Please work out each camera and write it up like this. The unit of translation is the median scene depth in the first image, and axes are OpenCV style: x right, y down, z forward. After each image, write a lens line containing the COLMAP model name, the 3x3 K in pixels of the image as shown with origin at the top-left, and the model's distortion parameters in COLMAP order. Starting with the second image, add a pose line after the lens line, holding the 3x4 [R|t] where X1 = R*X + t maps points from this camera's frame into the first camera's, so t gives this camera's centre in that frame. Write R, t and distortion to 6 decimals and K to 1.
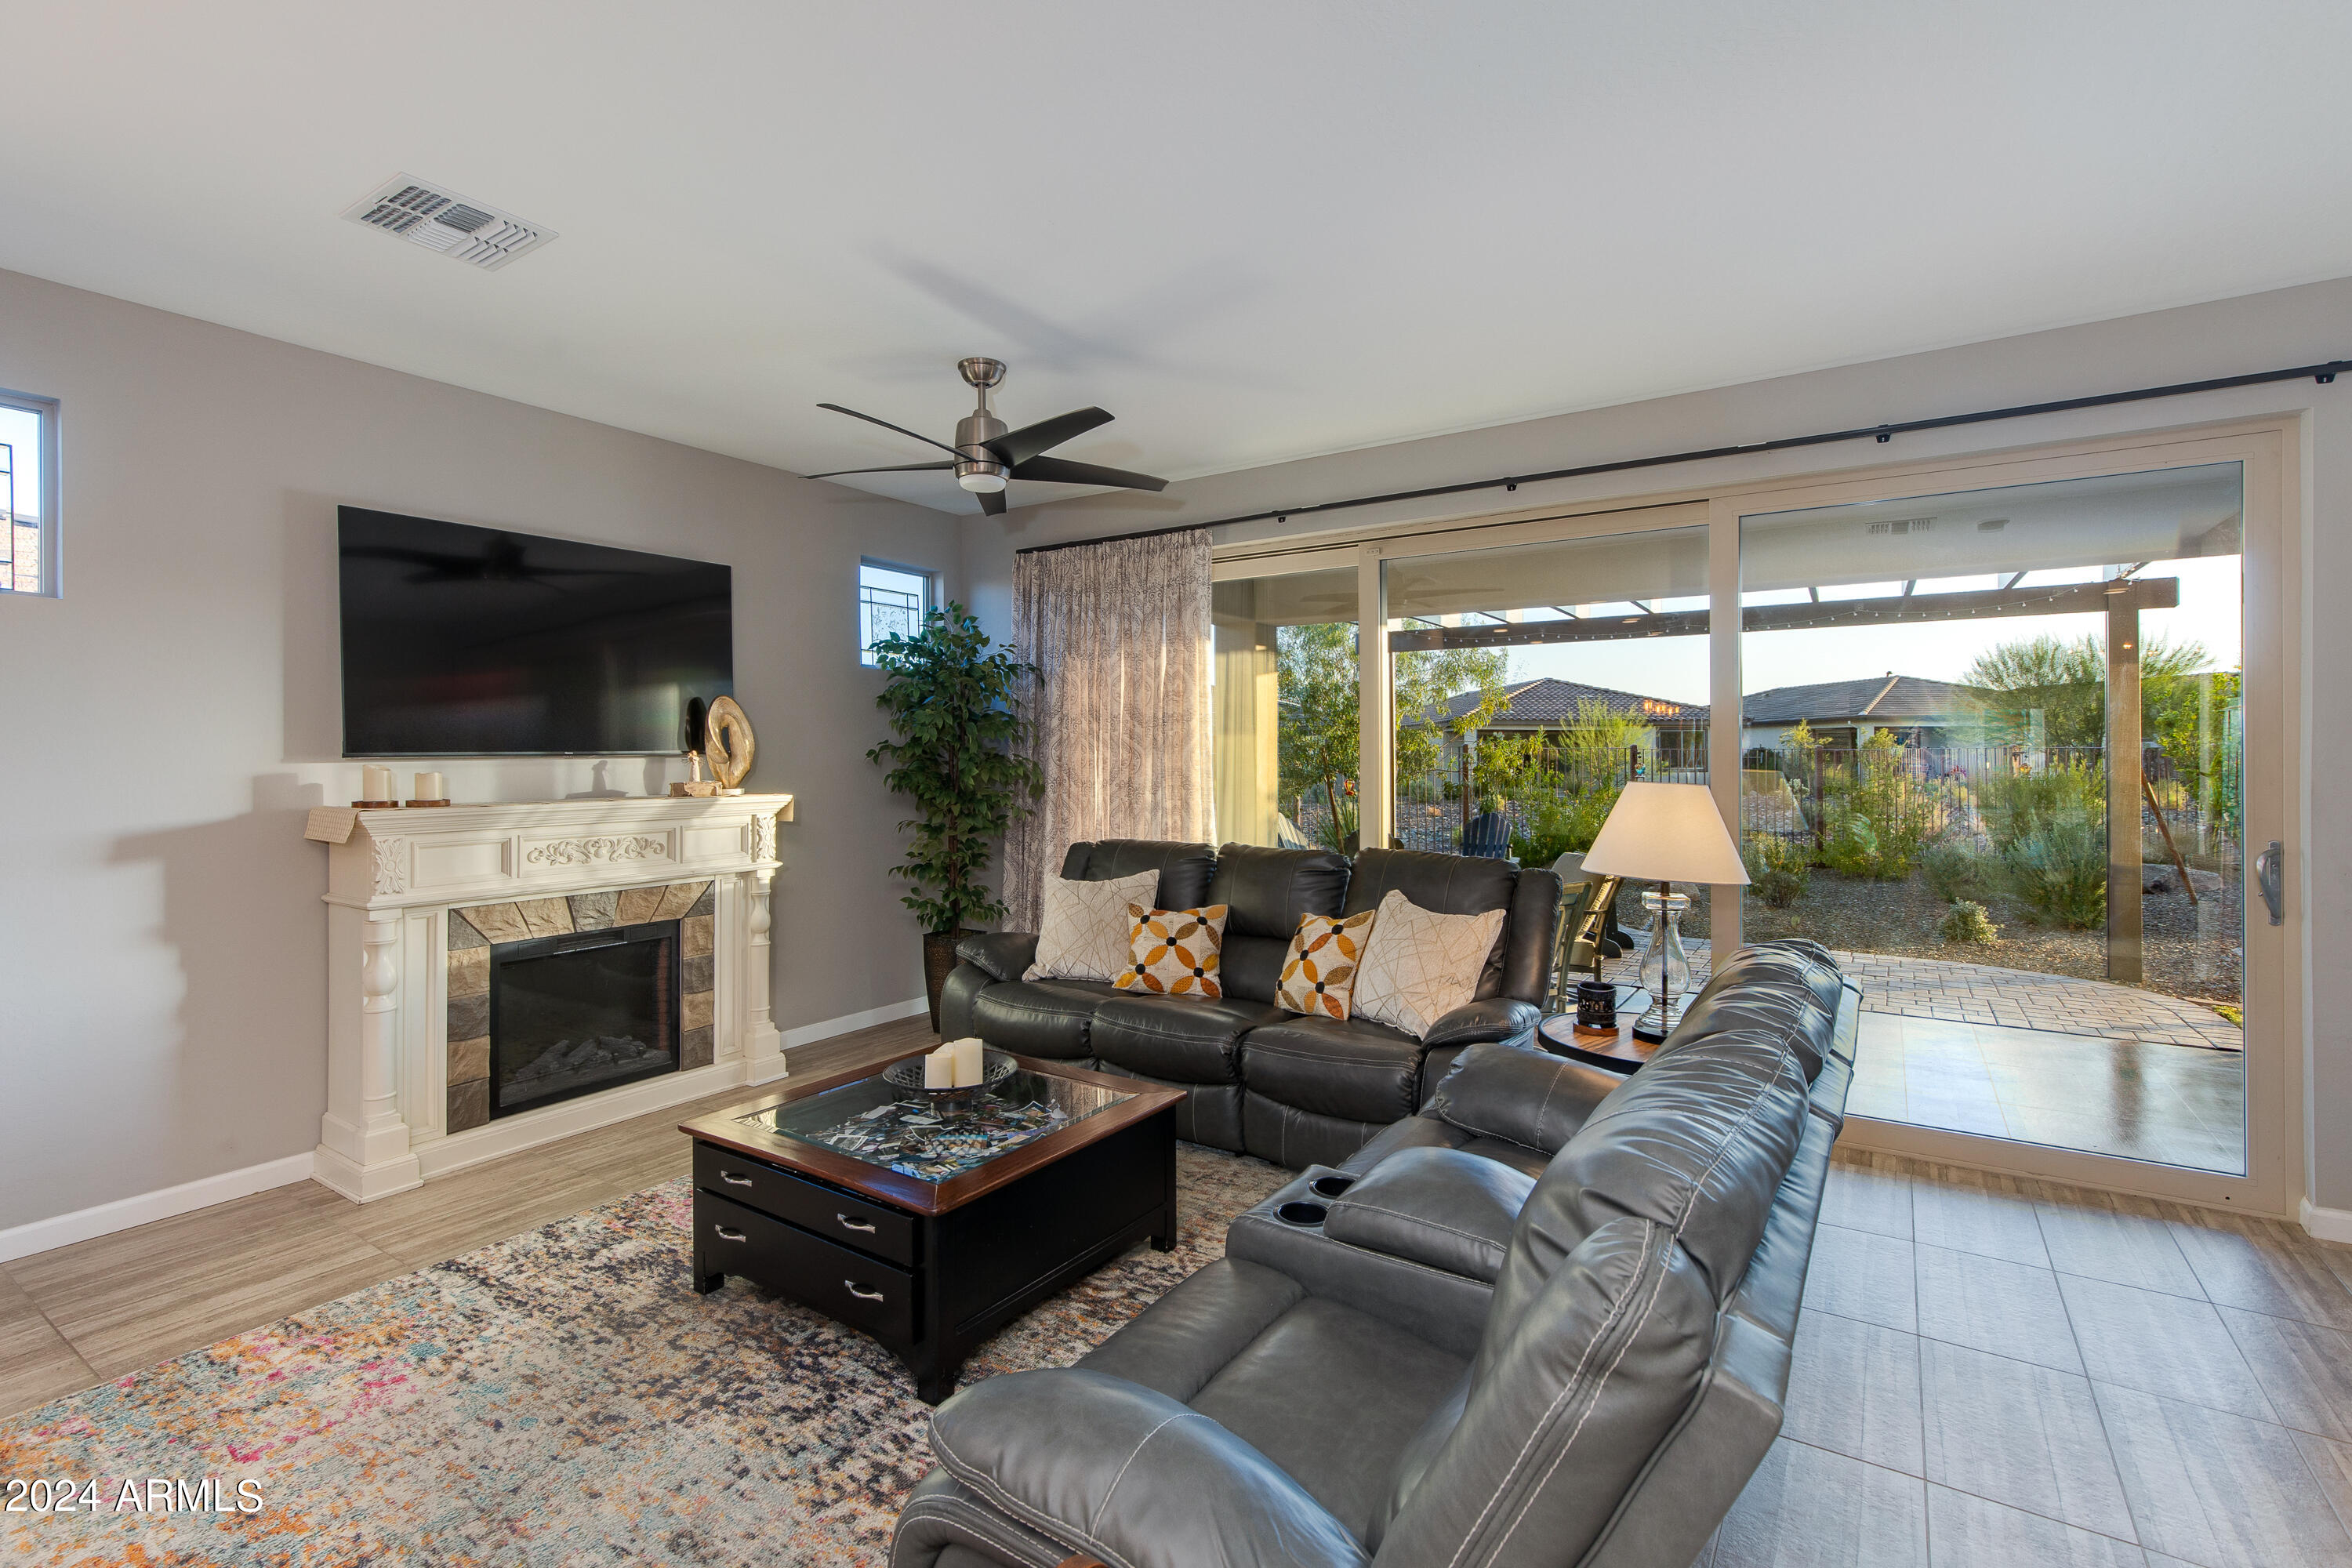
lens RADIAL K [[1070.4, 0, 1165.5], [0, 1070.4, 754.2], [0, 0, 1]] dist [0.004441, -0.000090]
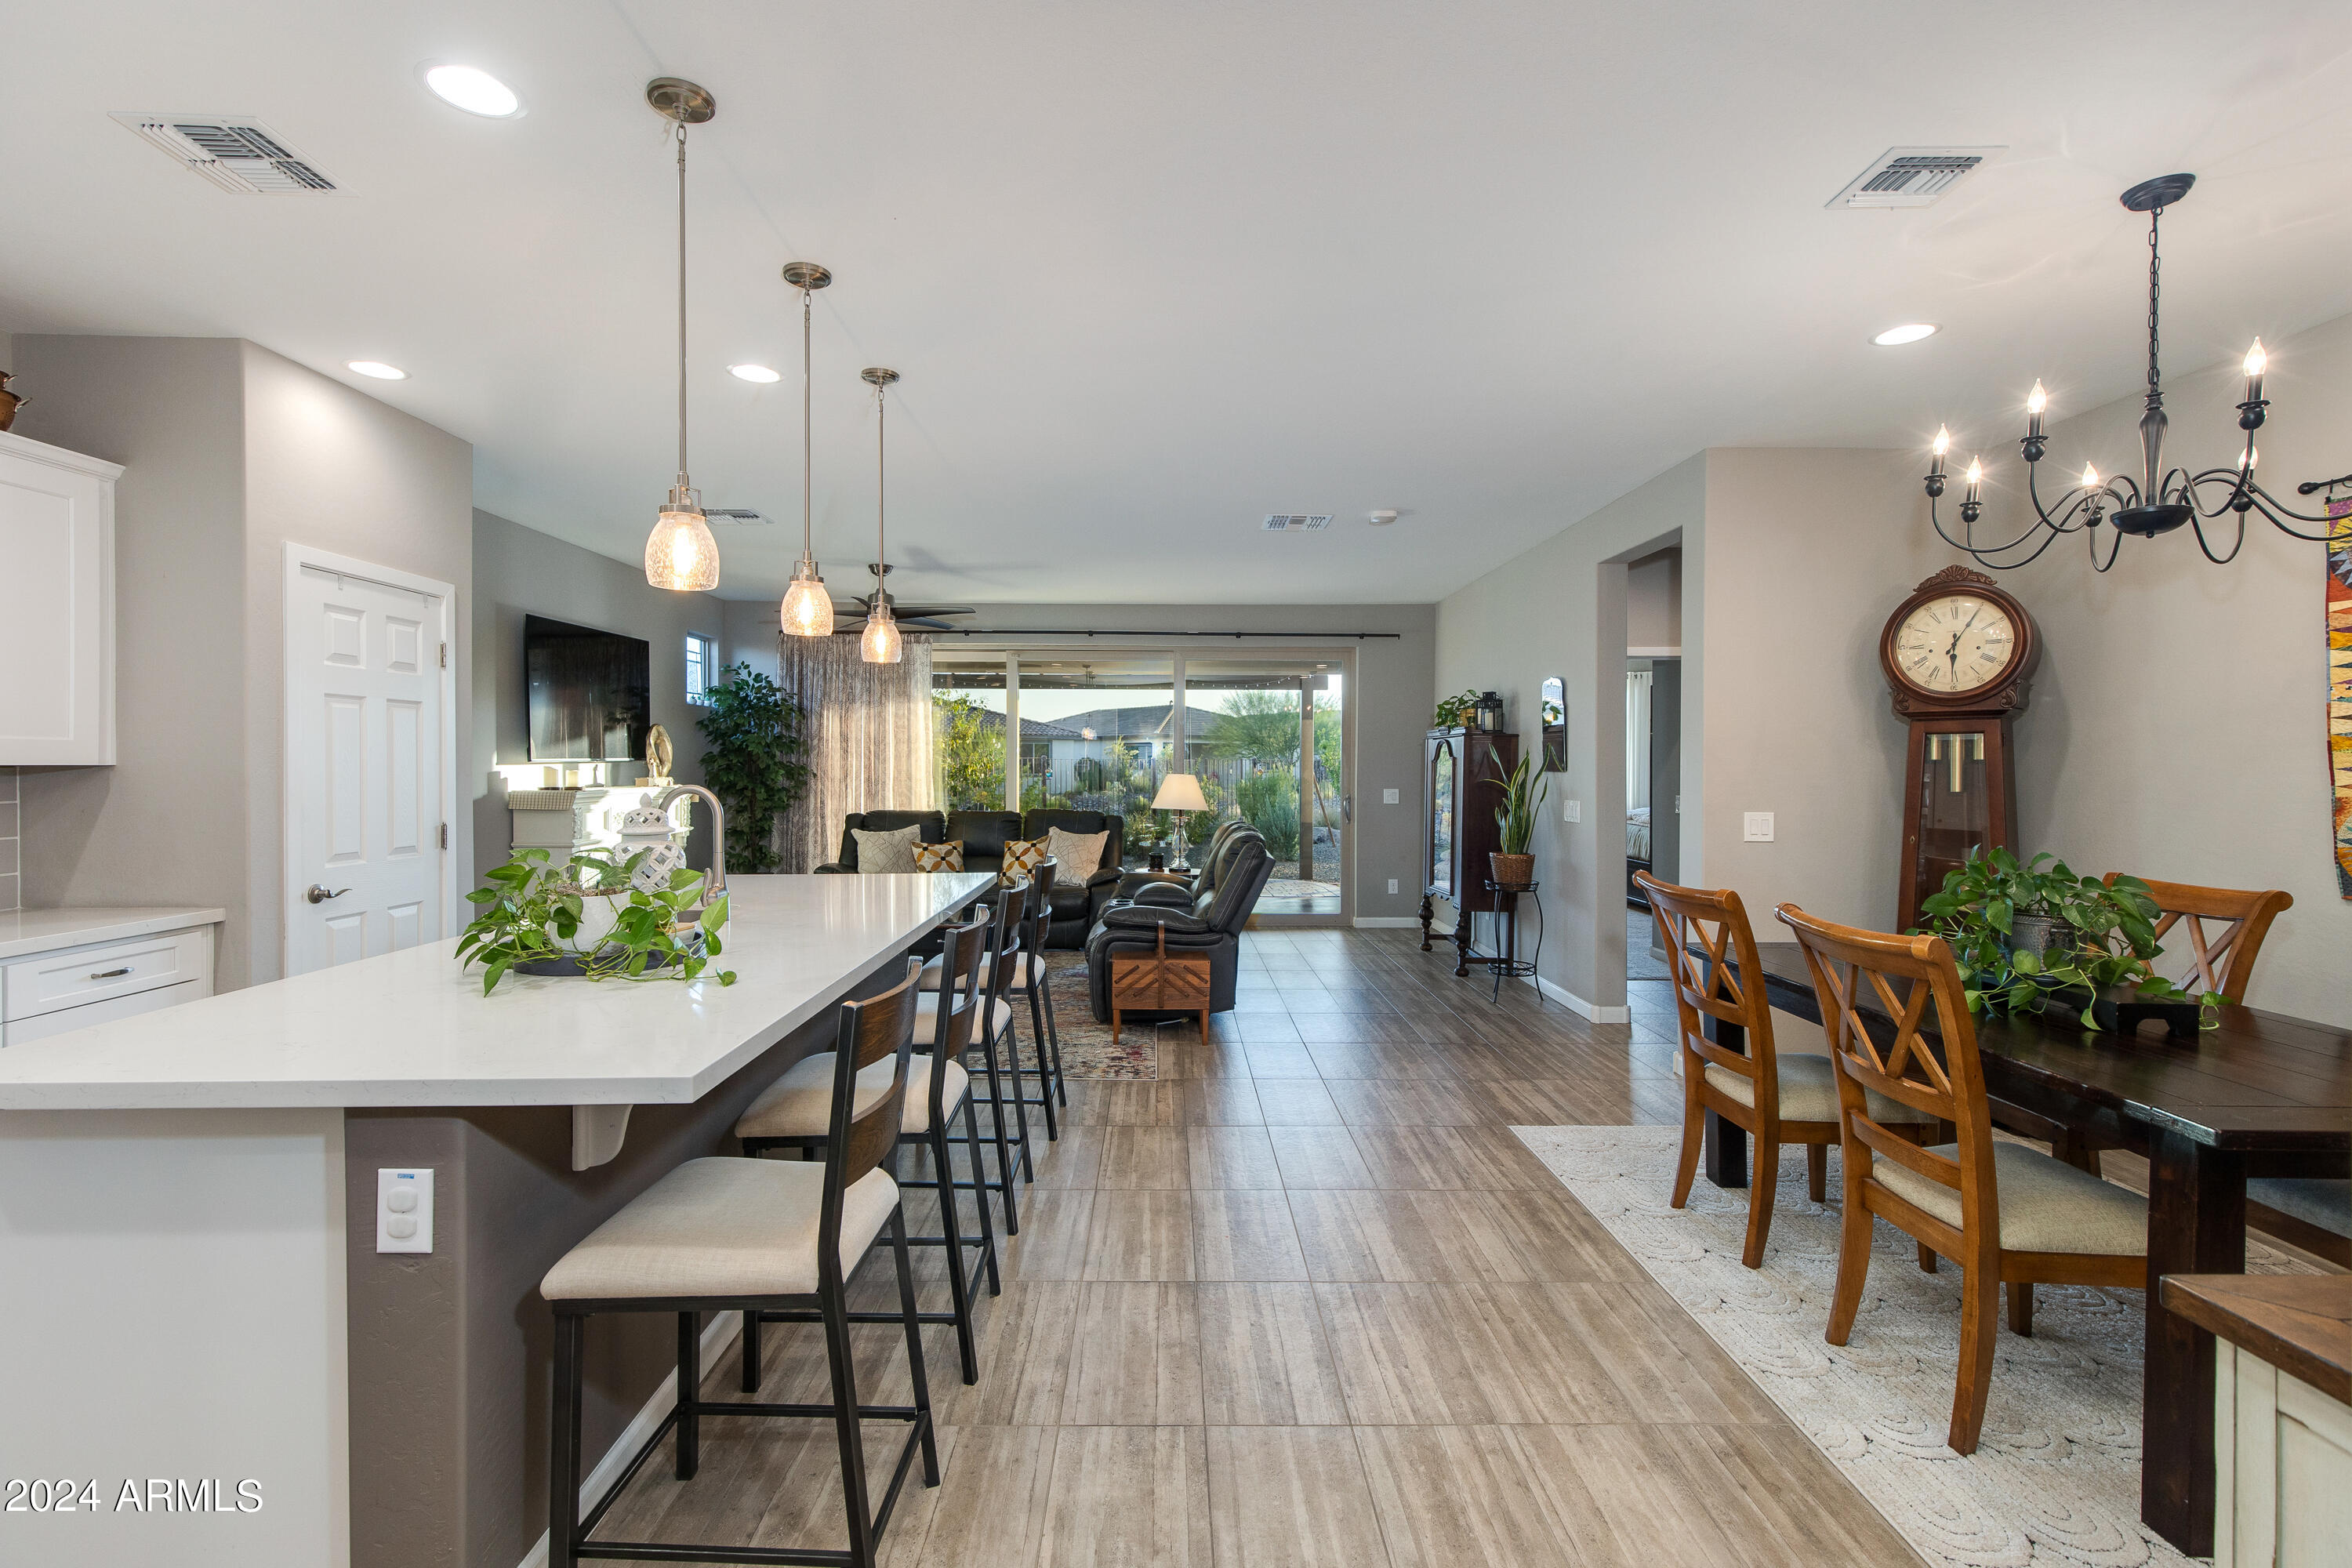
lens RADIAL K [[1060.2, 0, 1174.7], [0, 1060.2, 771.2], [0, 0, 1]] dist [0.002624, 0.000209]
pose [[0.822777, 0.001020, 0.568363, -0.842041], [-0.005720, 0.999963, 0.006486, 0.001949], [-0.568335, -0.008587, 0.822752, -0.931682]]
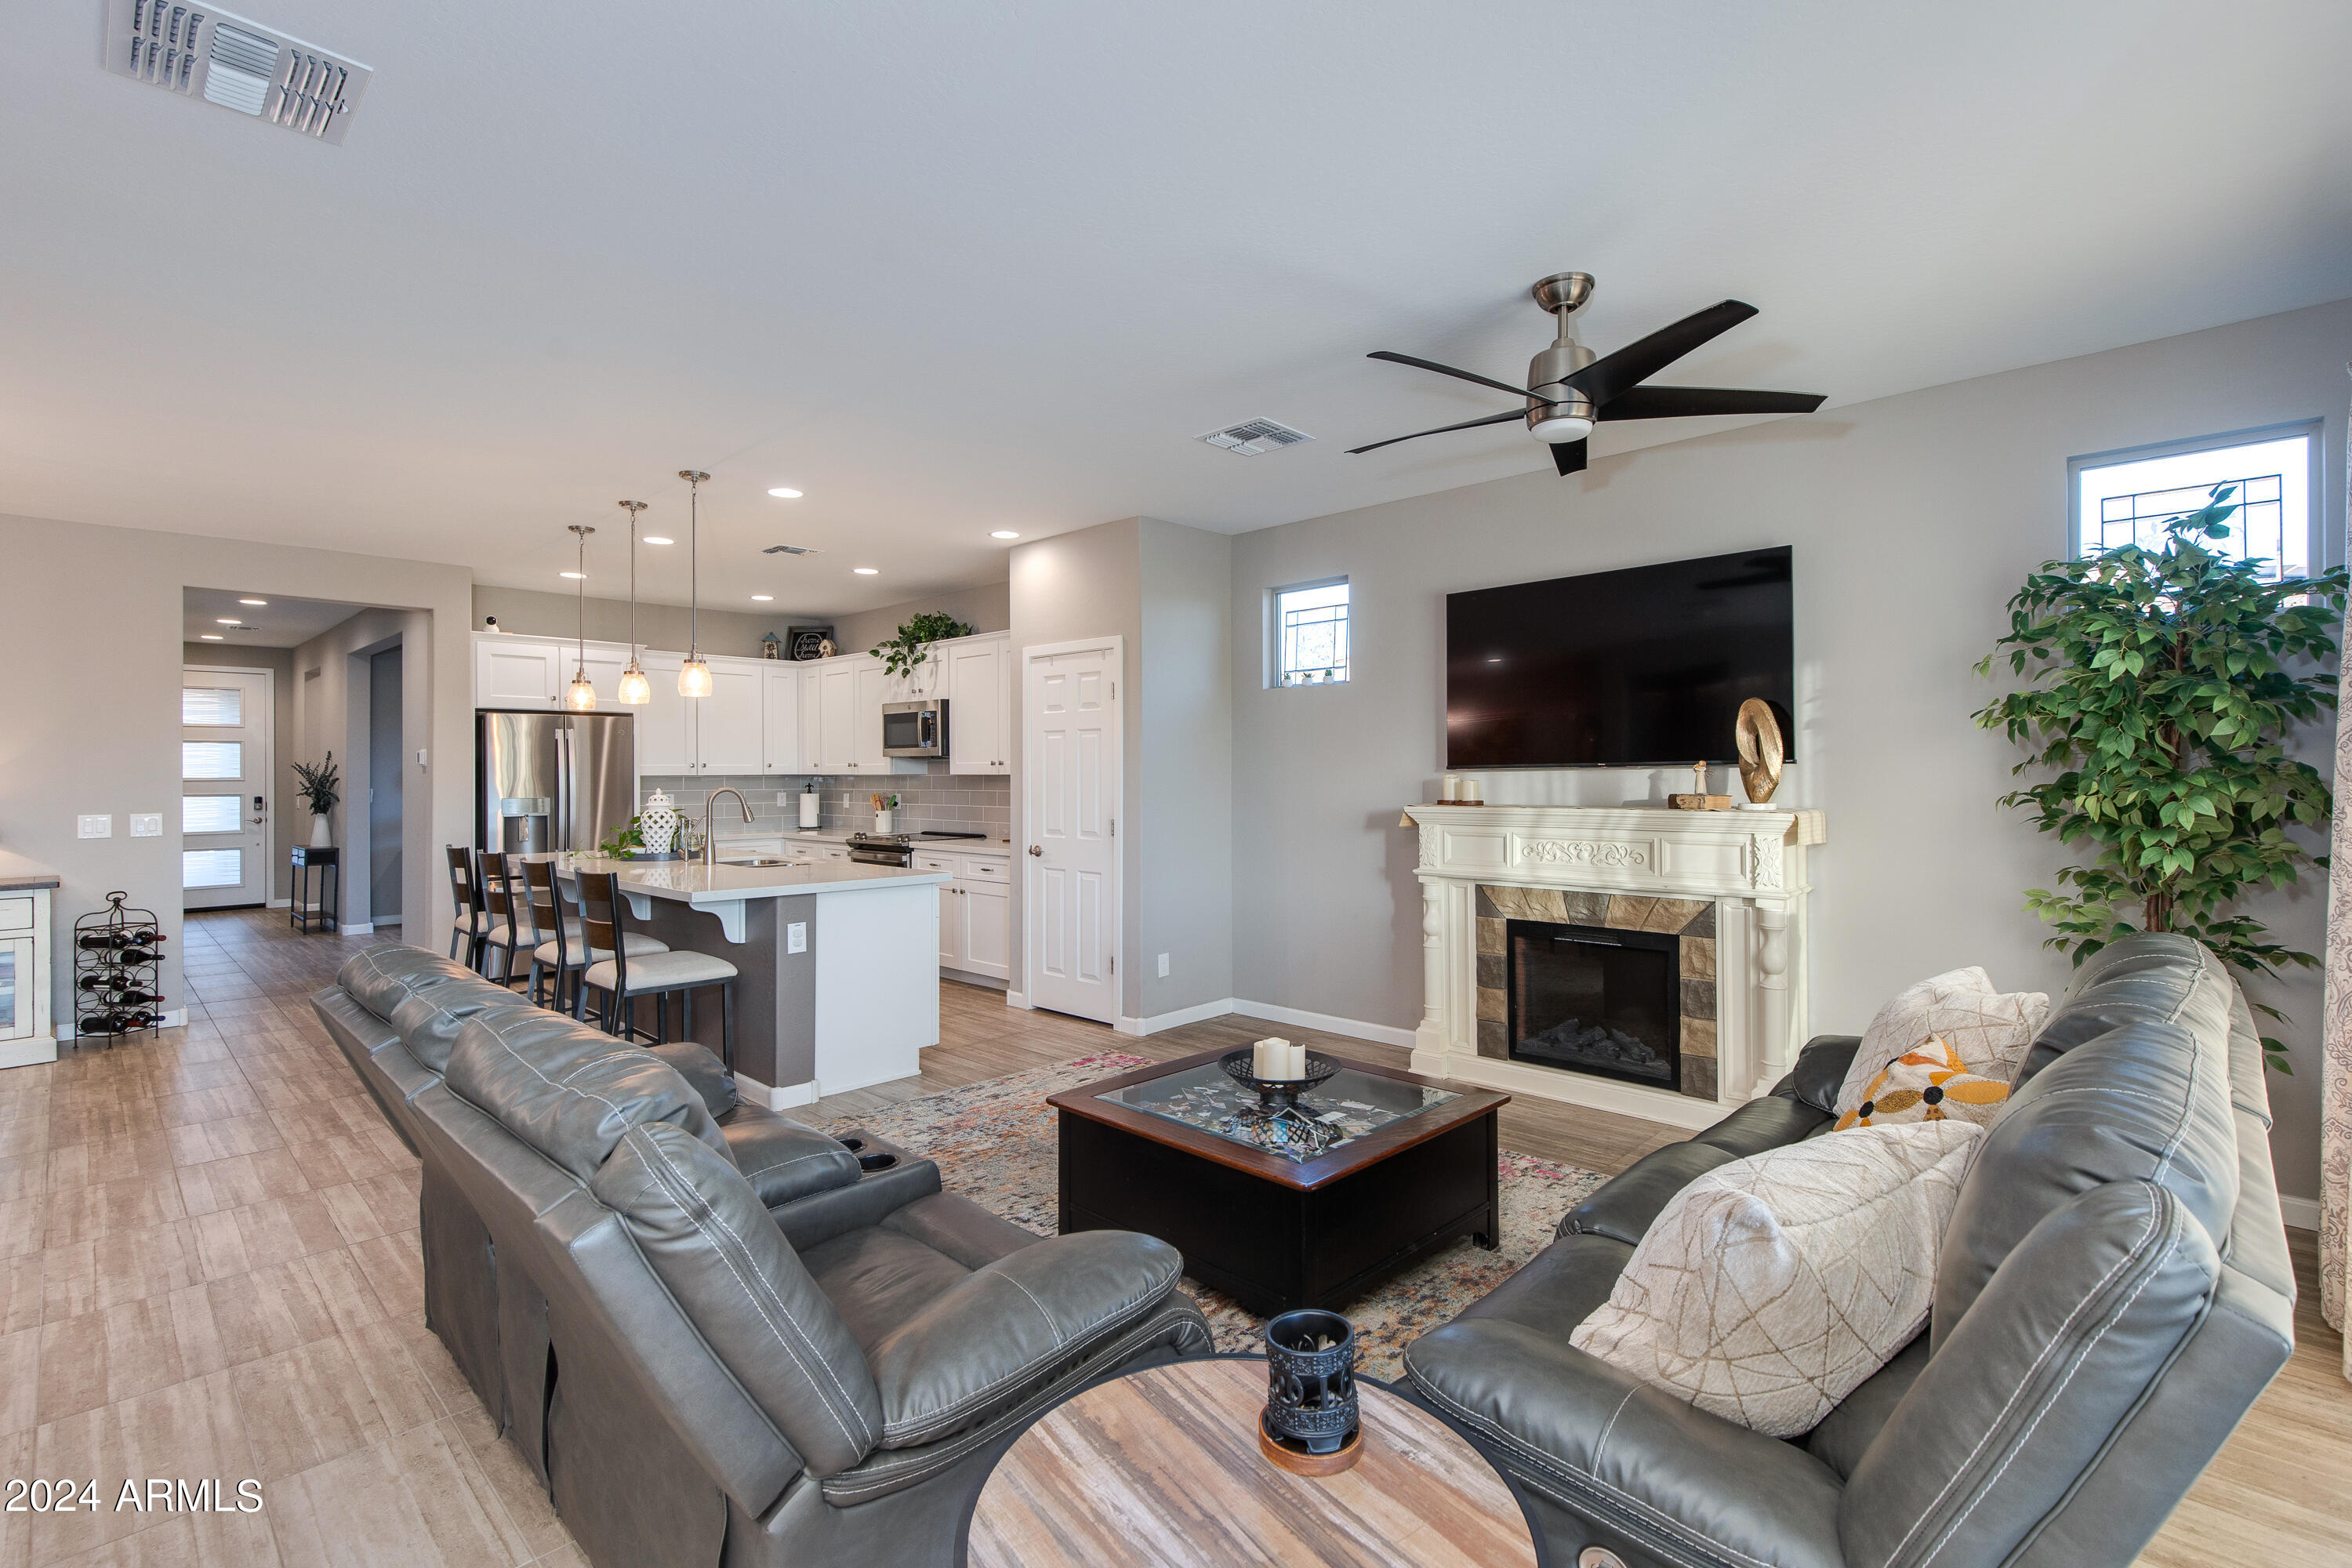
lens RADIAL K [[1060.2, 0, 1174.7], [0, 1060.2, 771.2], [0, 0, 1]] dist [0.002624, 0.000209]
pose [[-0.174018, 0.003162, -0.984737, 0.671387], [0.008437, 0.999963, 0.001720, 0.000514], [0.984706, -0.008009, -0.174038, 0.854931]]
